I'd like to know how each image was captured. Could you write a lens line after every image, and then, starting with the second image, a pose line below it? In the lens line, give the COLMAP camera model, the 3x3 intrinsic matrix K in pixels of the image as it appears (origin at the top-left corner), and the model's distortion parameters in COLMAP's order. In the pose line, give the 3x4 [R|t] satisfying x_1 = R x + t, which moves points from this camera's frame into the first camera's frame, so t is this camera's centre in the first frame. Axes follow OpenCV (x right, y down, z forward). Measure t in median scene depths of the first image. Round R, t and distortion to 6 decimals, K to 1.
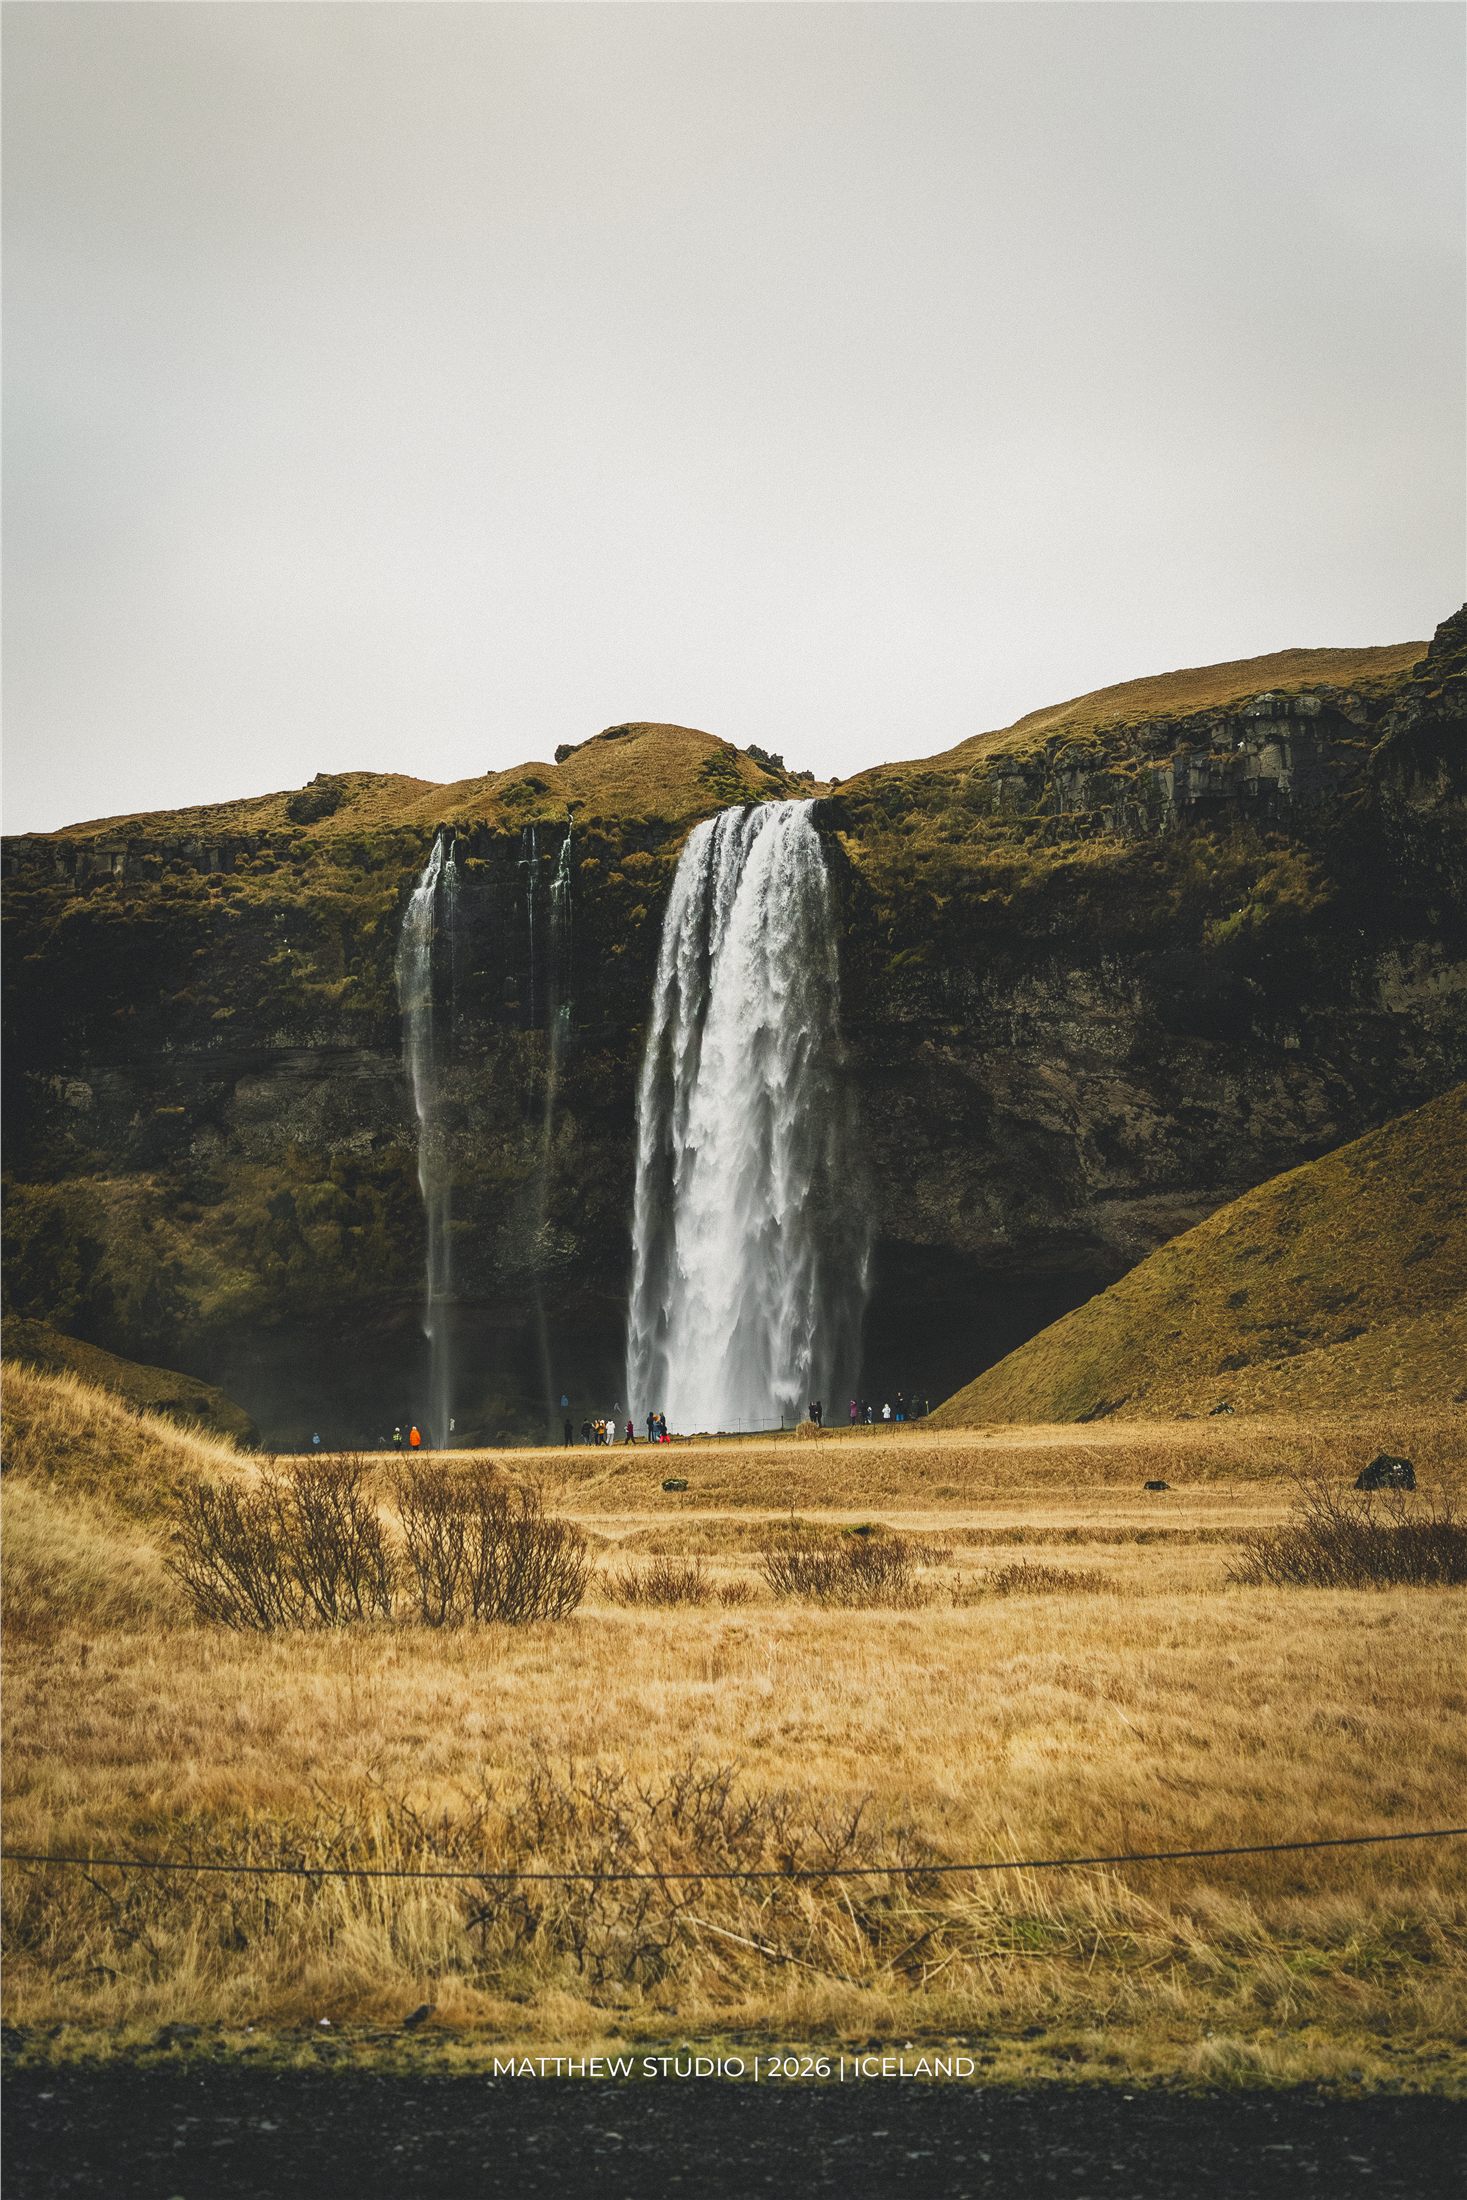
lens RADIAL K [[3083.5, 0, 718.0], [0, 3083.5, 1093.6], [0, 0, 1]] dist [0.034379, 0.000000]
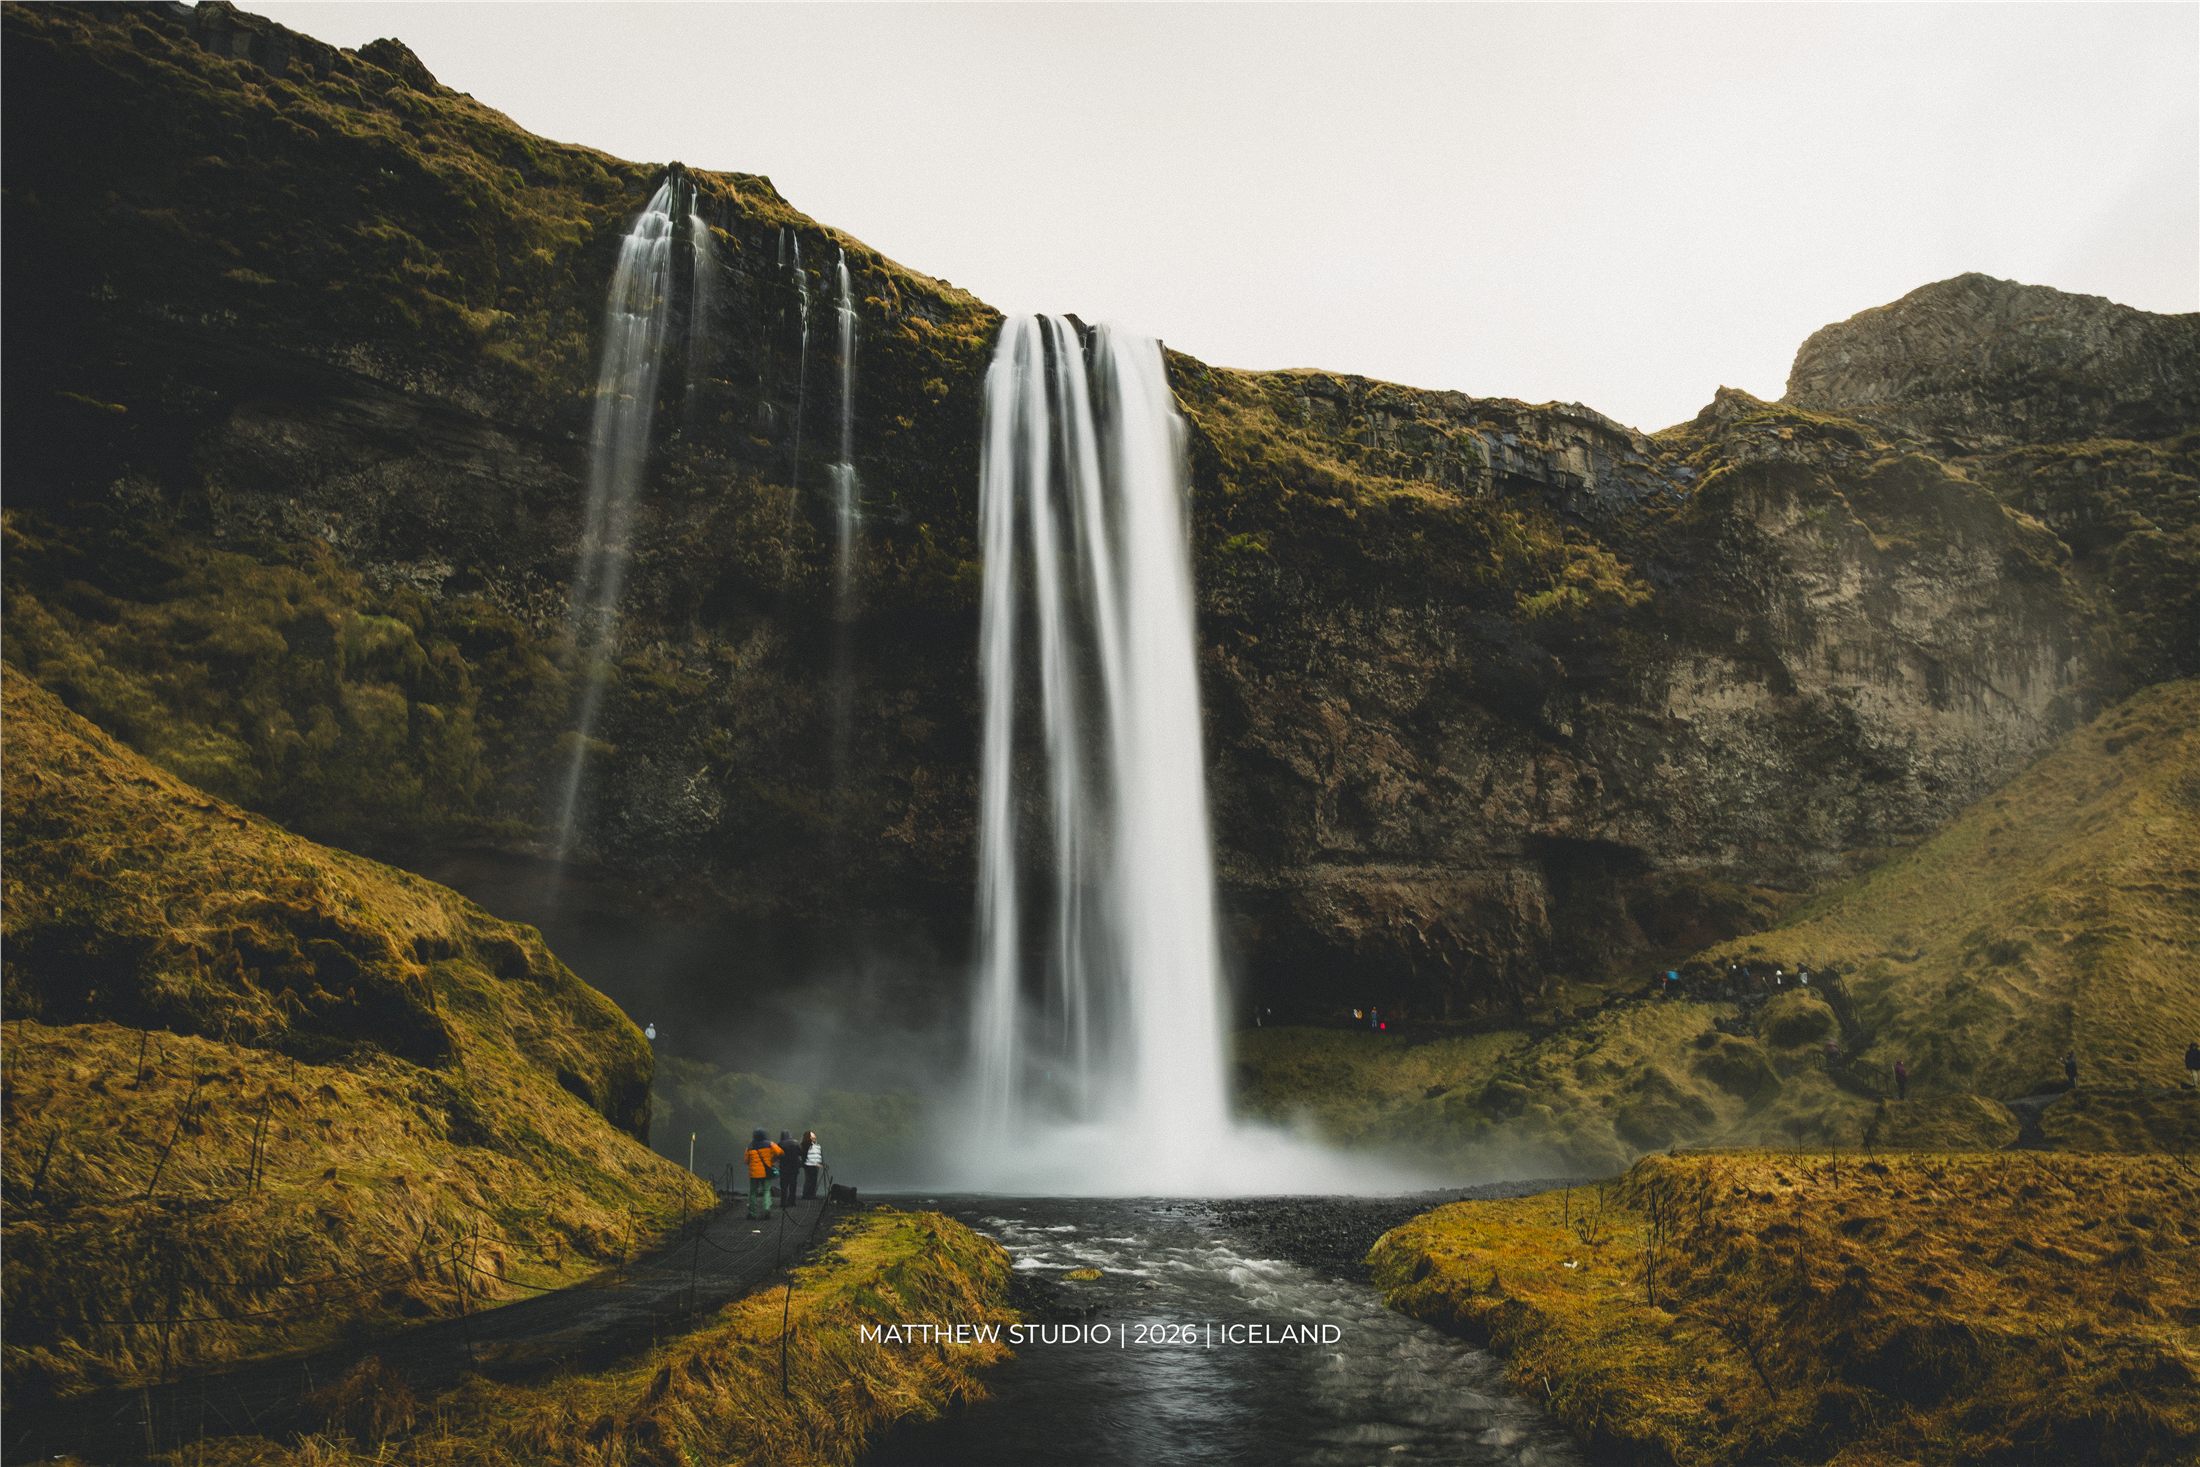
lens RADIAL K [[1492.2, 0, 1094.4], [0, 1492.2, 721.7], [0, 0, 1]] dist [0.004236, 0.005789]
pose [[0.637778, 0.237277, 0.732761, -0.258448], [-0.112489, 0.969860, -0.216145, 0.098992], [-0.761961, 0.055425, 0.645247, 0.765078]]
